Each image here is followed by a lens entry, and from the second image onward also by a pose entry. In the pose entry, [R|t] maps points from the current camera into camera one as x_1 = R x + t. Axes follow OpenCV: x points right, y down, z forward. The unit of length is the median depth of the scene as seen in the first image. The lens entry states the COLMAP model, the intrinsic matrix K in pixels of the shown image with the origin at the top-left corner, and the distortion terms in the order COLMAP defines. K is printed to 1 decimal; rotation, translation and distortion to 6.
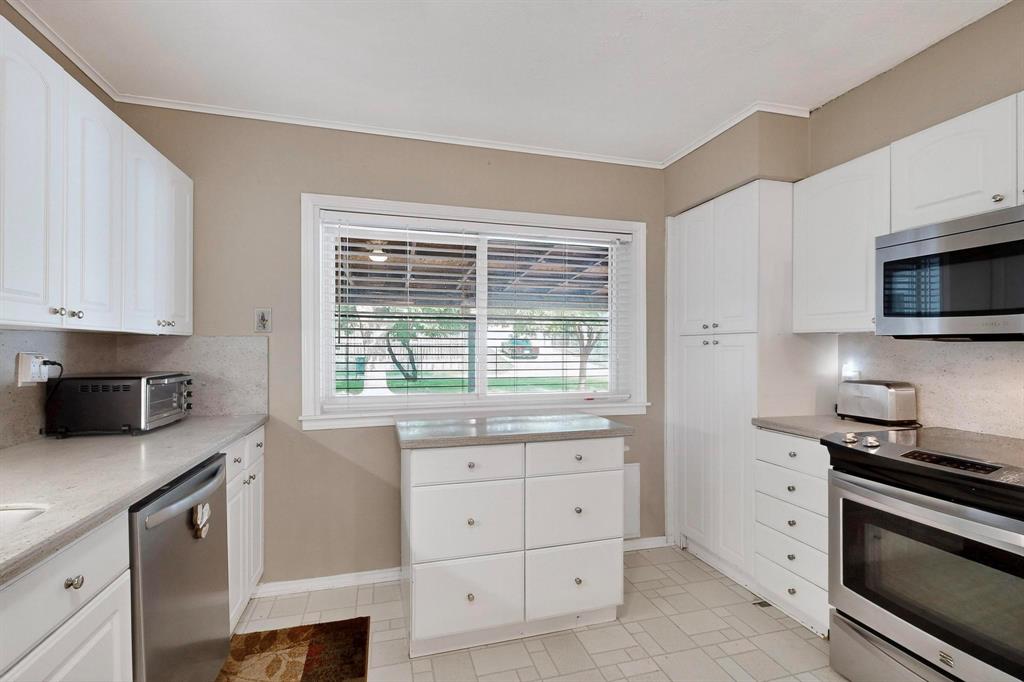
lens RADIAL K [[446.6, 0, 508.4], [0, 446.6, 342.6], [0, 0, 1]] dist [-0.000046, -0.000437]
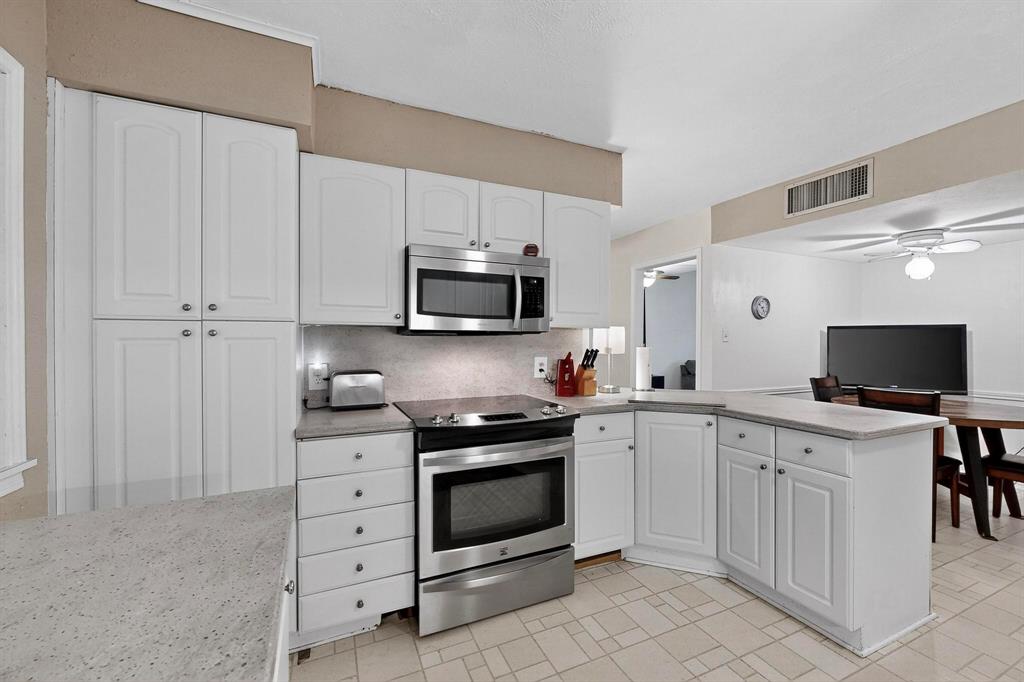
lens RADIAL K [[413.0, 0, 501.9], [0, 413.0, 341.0], [0, 0, 1]] dist [-0.001264, -0.000567]
pose [[-0.137052, -0.002122, 0.990562, -0.248224], [-0.007496, 0.999971, 0.001105, 0.009434], [-0.990536, -0.007274, -0.137064, 0.823520]]
